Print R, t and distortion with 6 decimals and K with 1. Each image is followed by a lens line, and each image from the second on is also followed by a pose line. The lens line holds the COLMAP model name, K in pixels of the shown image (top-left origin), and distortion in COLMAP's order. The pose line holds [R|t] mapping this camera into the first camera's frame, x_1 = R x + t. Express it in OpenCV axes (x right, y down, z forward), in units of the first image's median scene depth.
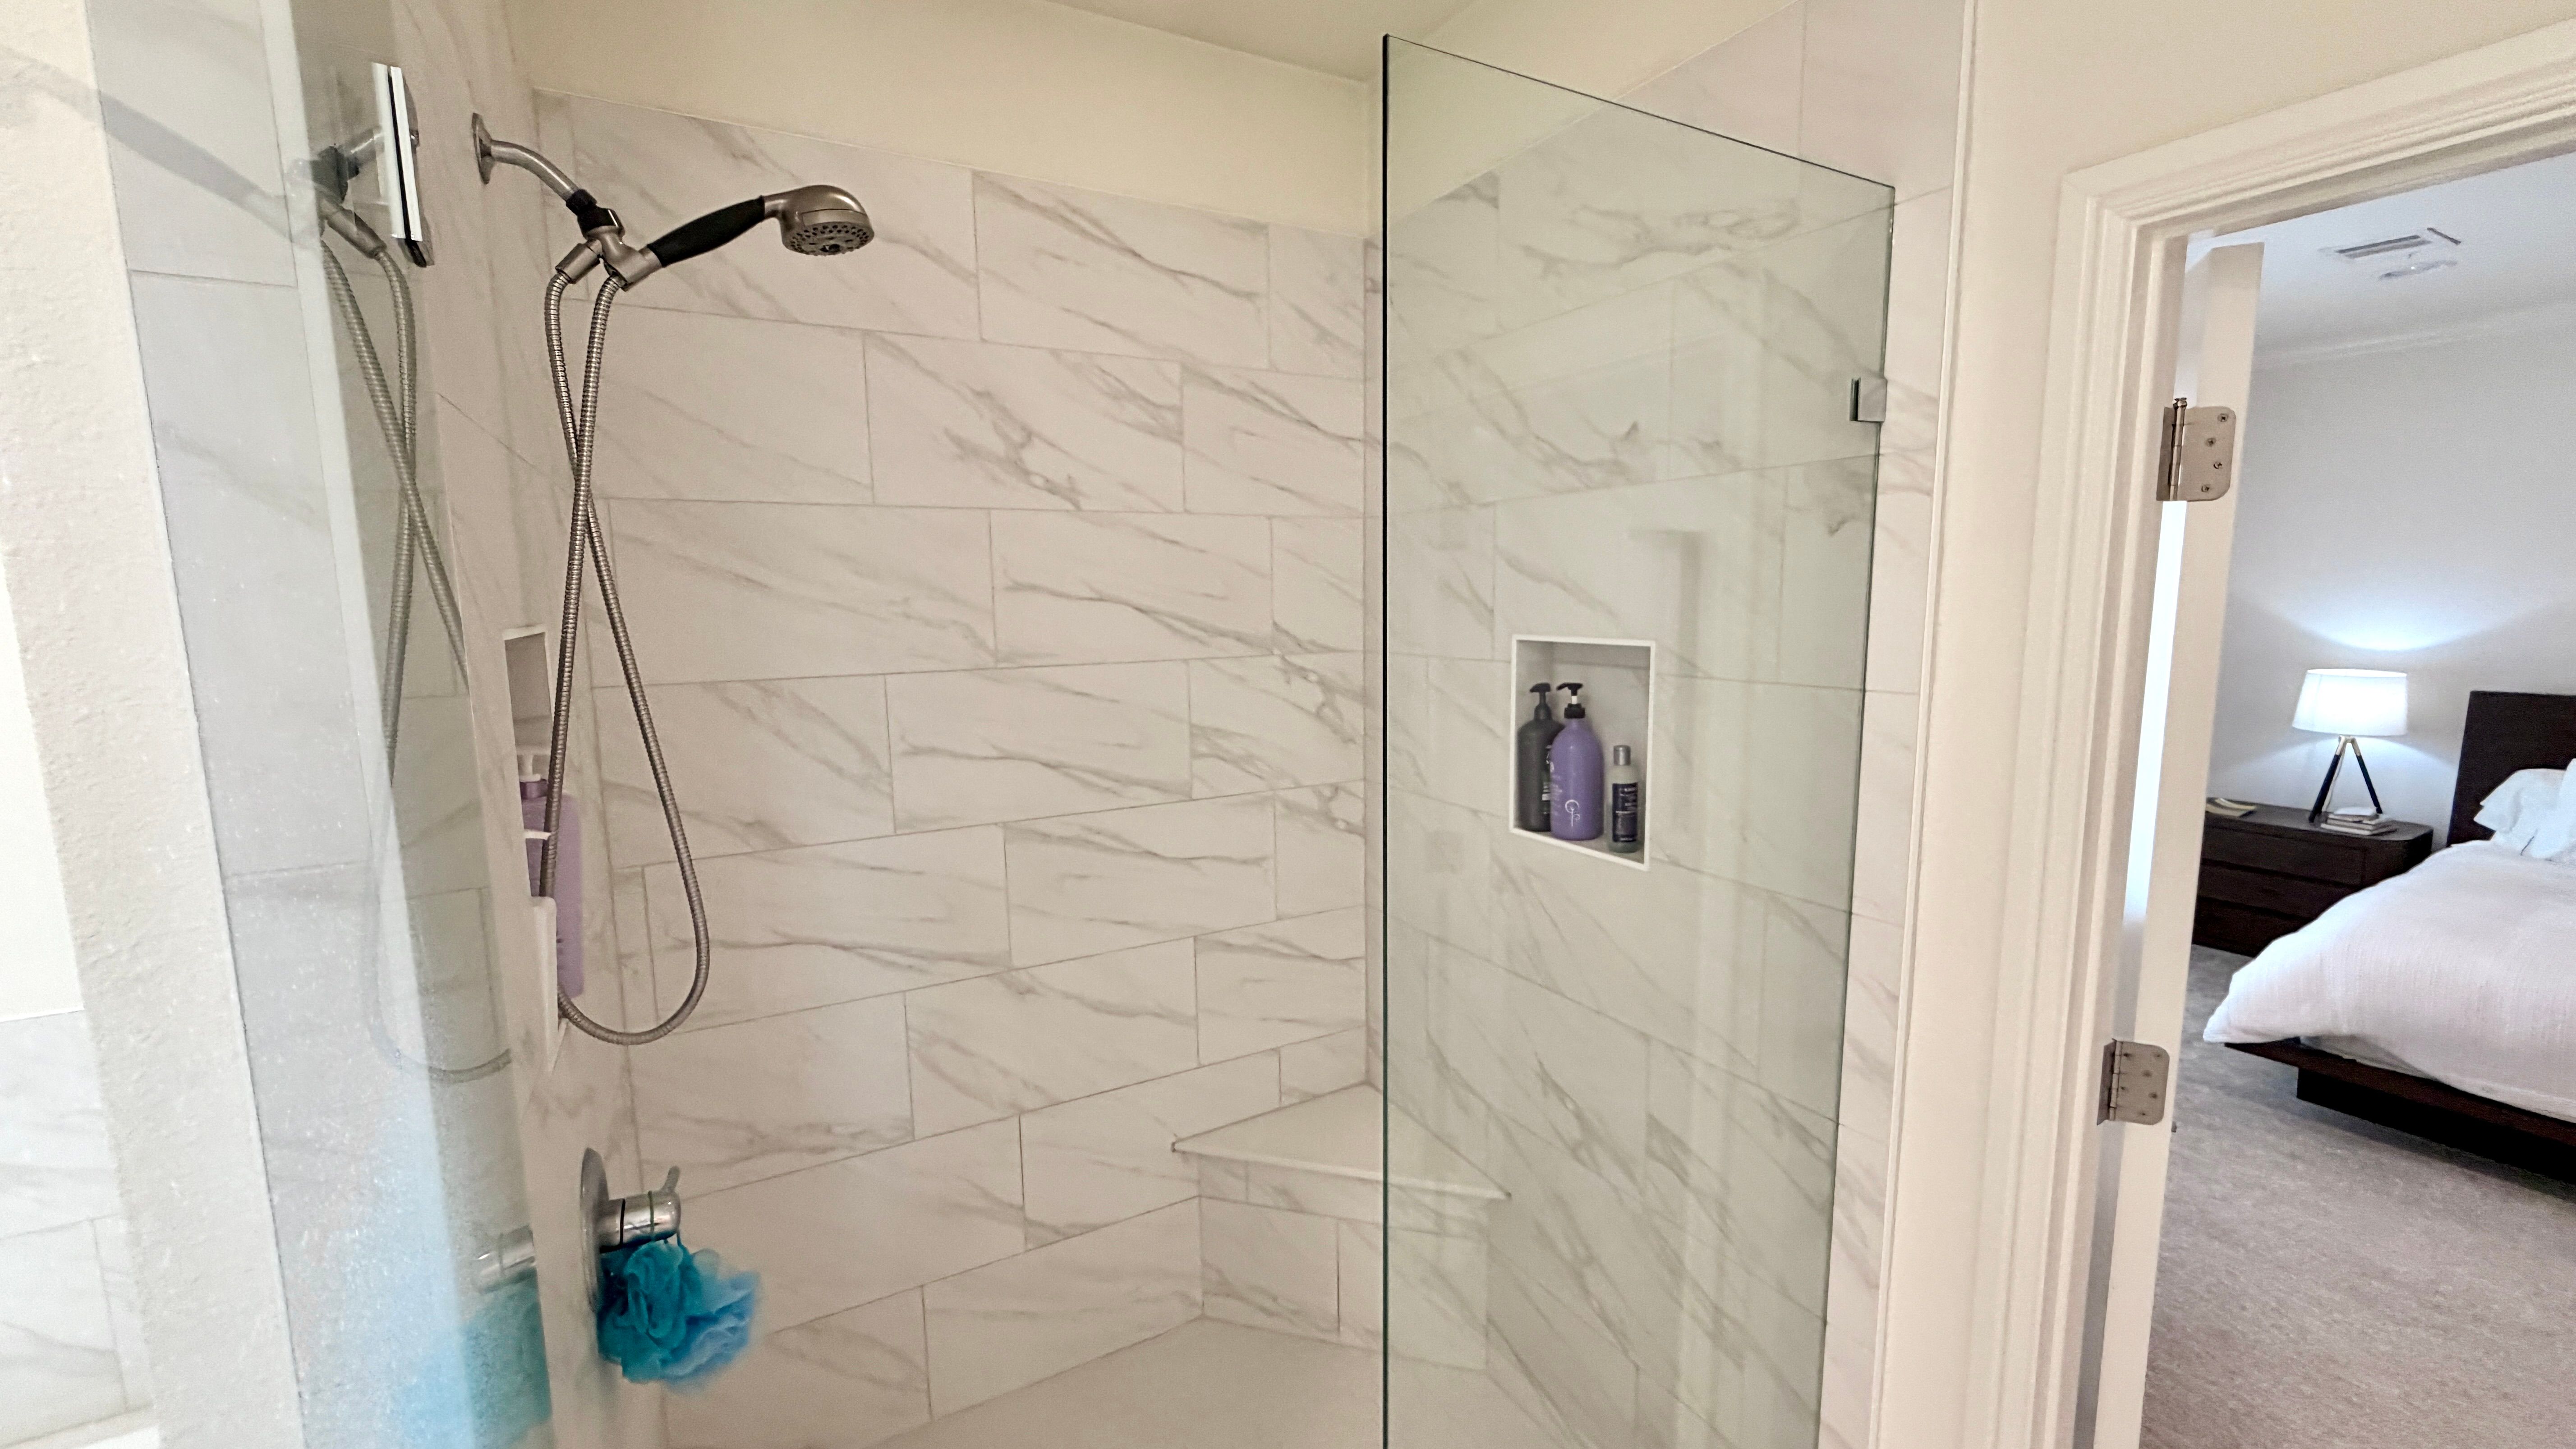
lens RADIAL K [[1028.0, 0, 1293.4], [0, 1028.0, 719.9], [0, 0, 1]] dist [-0.000188, 0.000538]
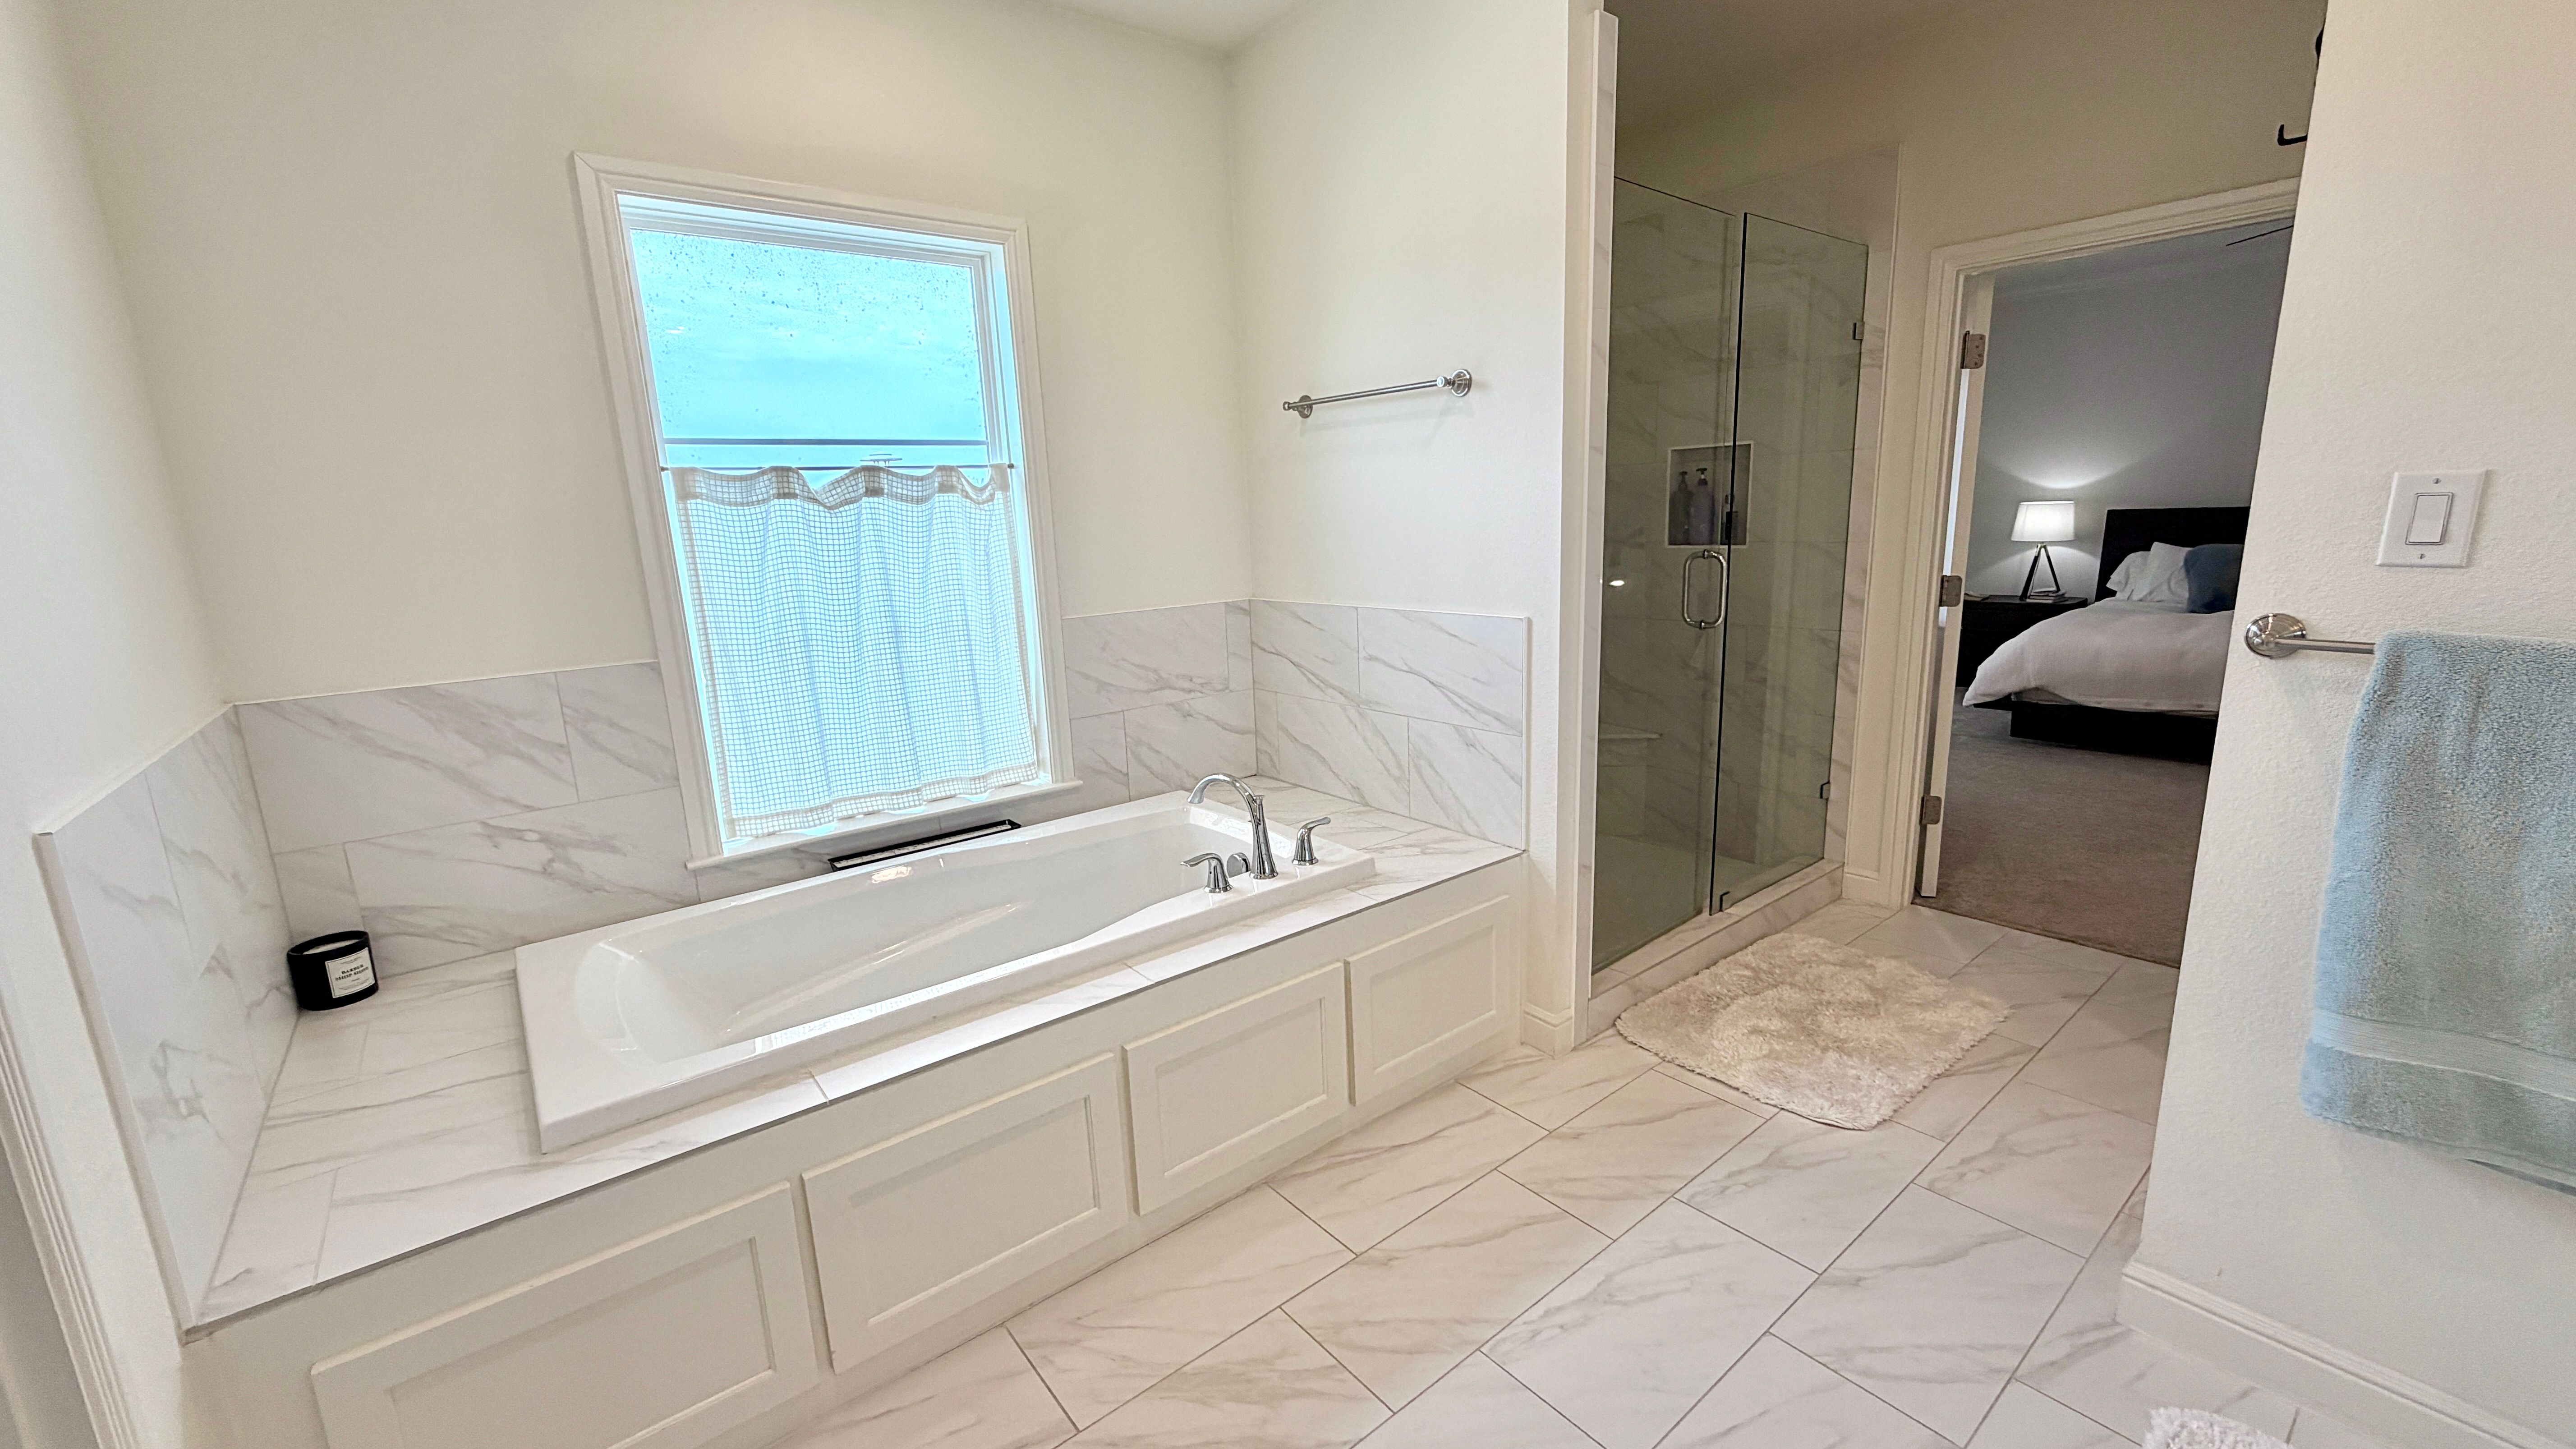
lens RADIAL K [[1028.0, 0, 1289.5], [0, 1028.0, 726.0], [0, 0, 1]] dist [-0.000188, 0.000538]
pose [[0.986992, -0.056388, 0.150557, -0.874739], [0.045125, 0.995993, 0.077207, 0.278721], [-0.154307, -0.069409, 0.985582, -0.938632]]
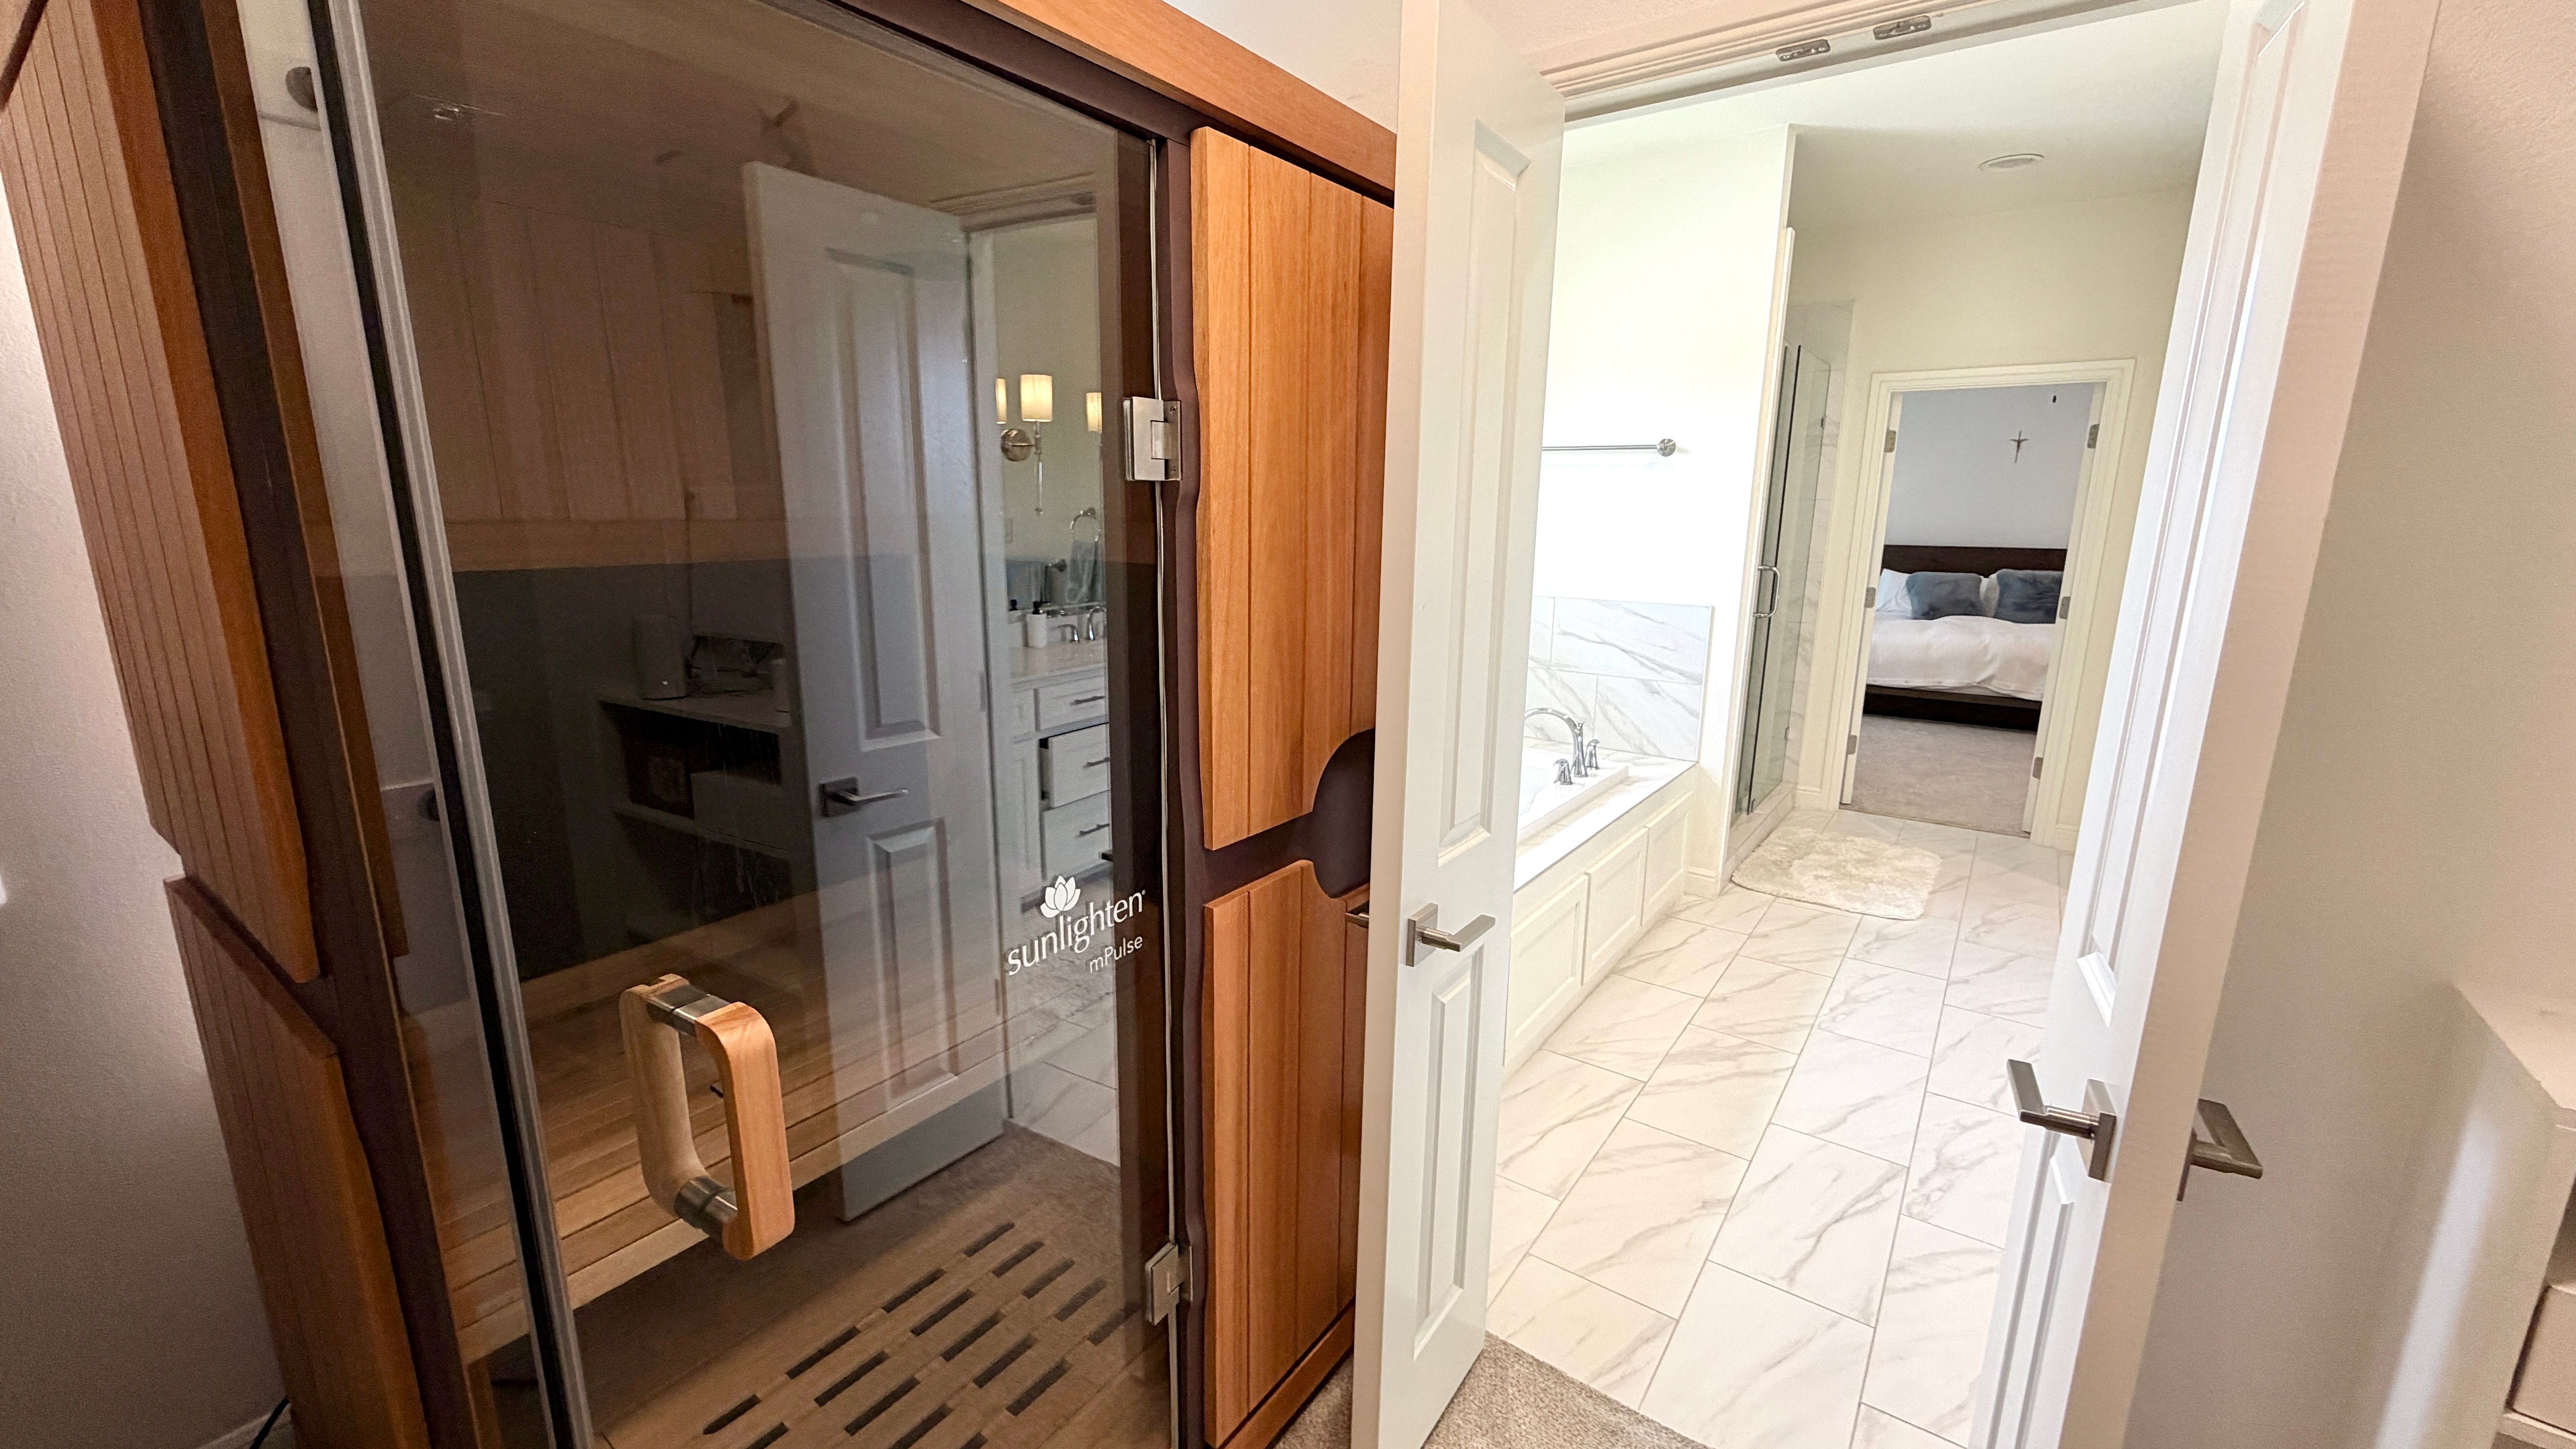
lens RADIAL K [[1028.0, 0, 1275.1], [0, 1028.0, 727.8], [0, 0, 1]] dist [-0.000188, 0.000538]
pose [[0.910011, -0.065795, 0.409331, -2.006962], [0.033810, 0.995816, 0.084900, 0.294824], [-0.413204, -0.063421, 0.908427, -1.166638]]
